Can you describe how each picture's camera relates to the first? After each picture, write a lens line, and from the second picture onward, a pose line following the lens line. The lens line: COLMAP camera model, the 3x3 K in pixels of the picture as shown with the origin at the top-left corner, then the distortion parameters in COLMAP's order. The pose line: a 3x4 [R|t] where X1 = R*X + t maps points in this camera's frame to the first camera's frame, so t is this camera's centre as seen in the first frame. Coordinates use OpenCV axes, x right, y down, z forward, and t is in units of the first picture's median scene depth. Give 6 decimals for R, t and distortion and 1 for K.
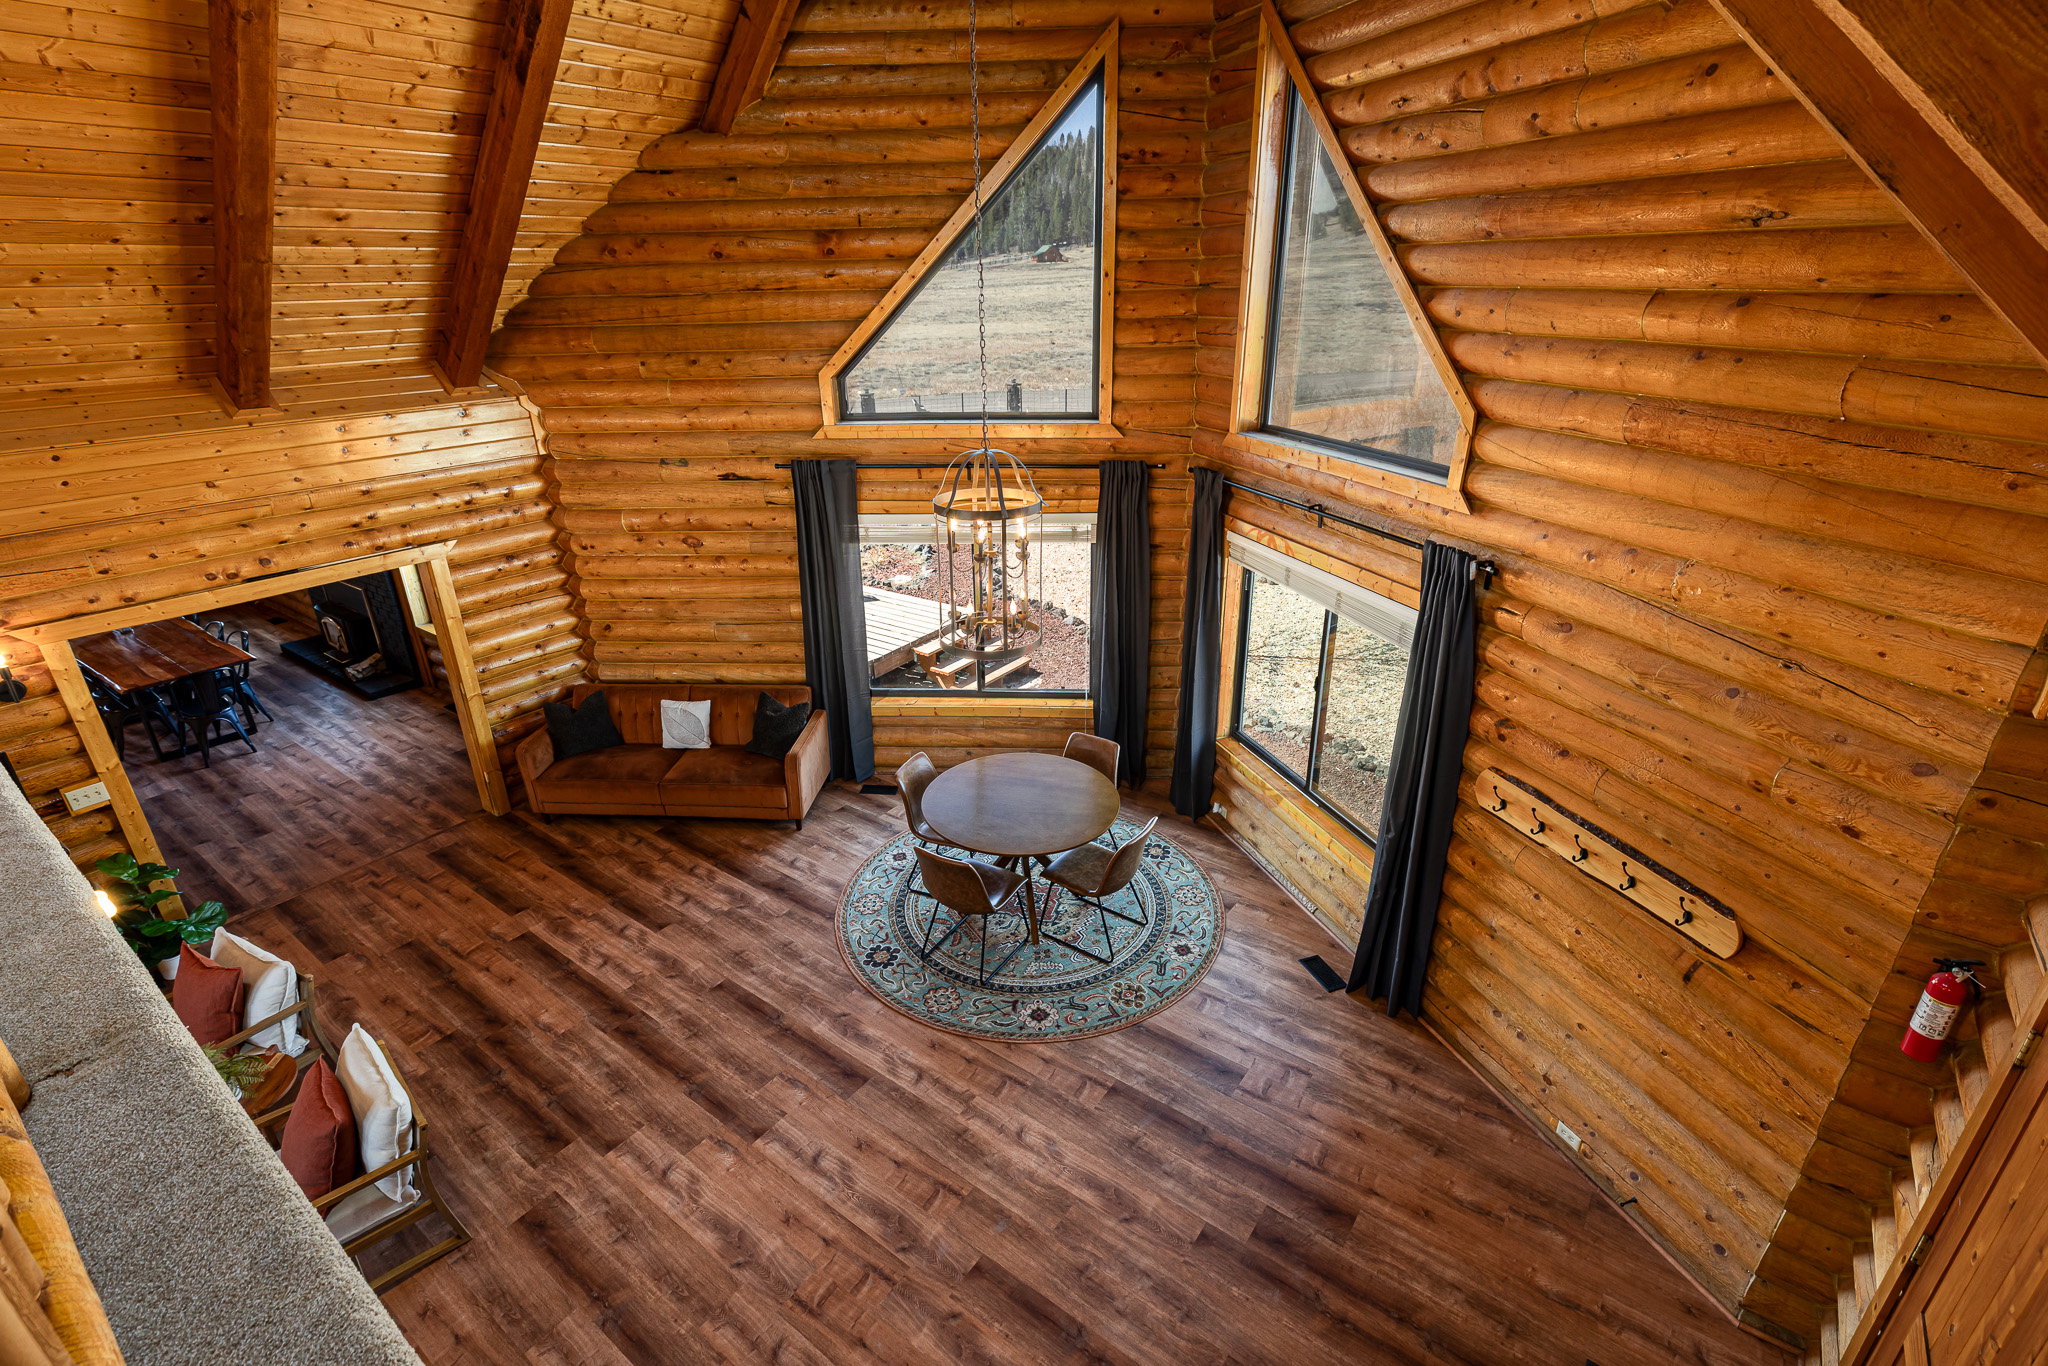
lens RADIAL K [[932.8, 0, 1039.6], [0, 932.8, 694.0], [0, 0, 1]] dist [0.007066, -0.000493]
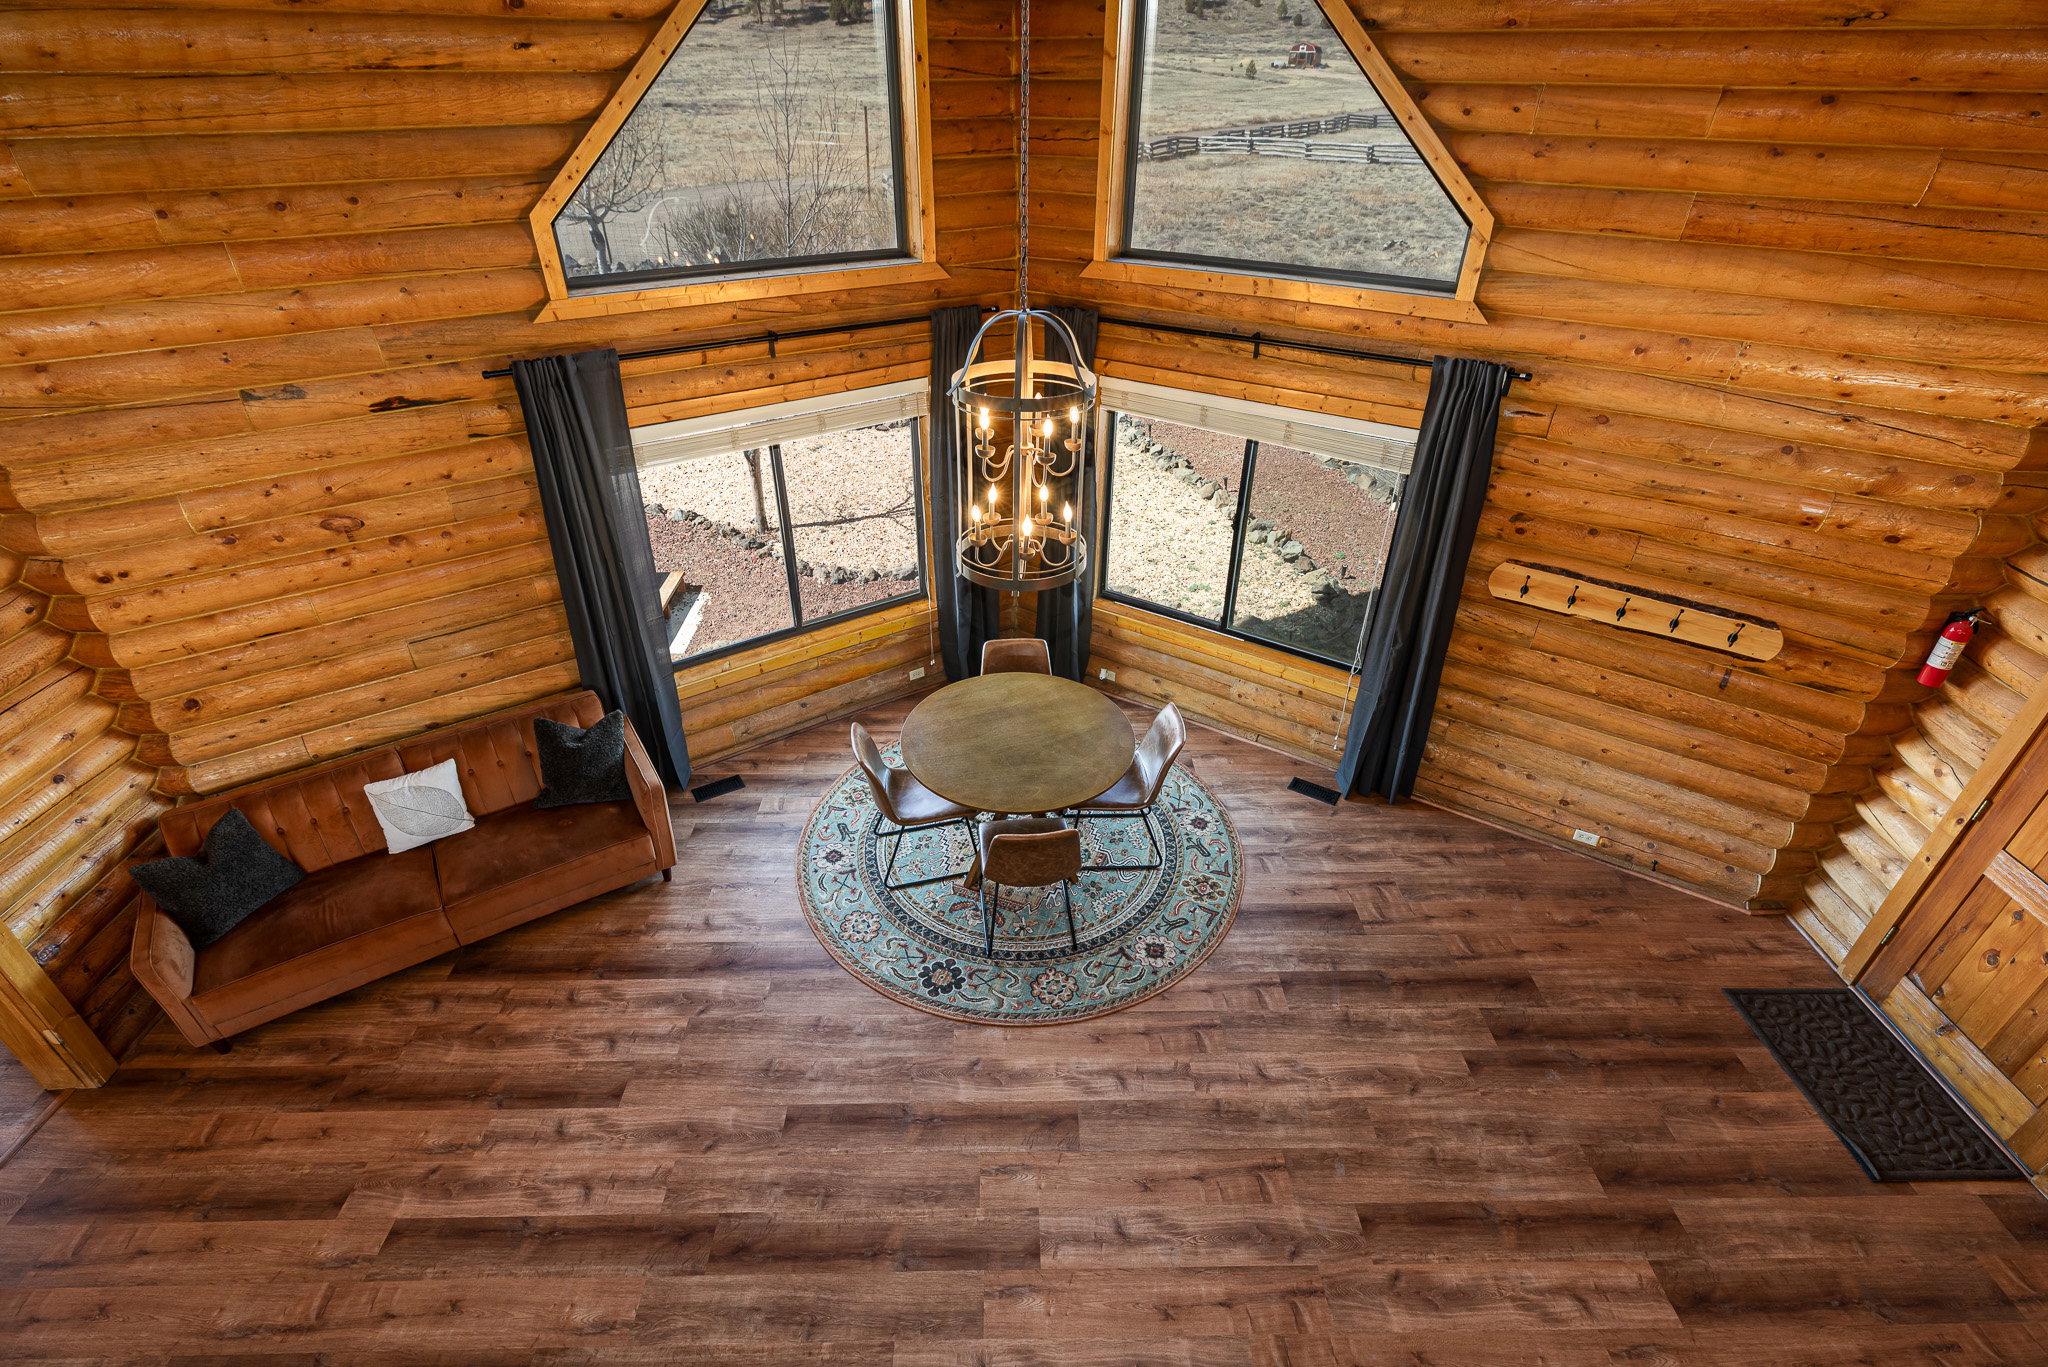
lens RADIAL K [[932.8, 0, 1022.7], [0, 932.8, 676.1], [0, 0, 1]] dist [0.007066, -0.000493]
pose [[0.798260, -0.310407, 0.516167, -0.456728], [0.228054, 0.948936, 0.217972, -0.127055], [-0.557470, -0.056285, 0.828287, 0.314871]]
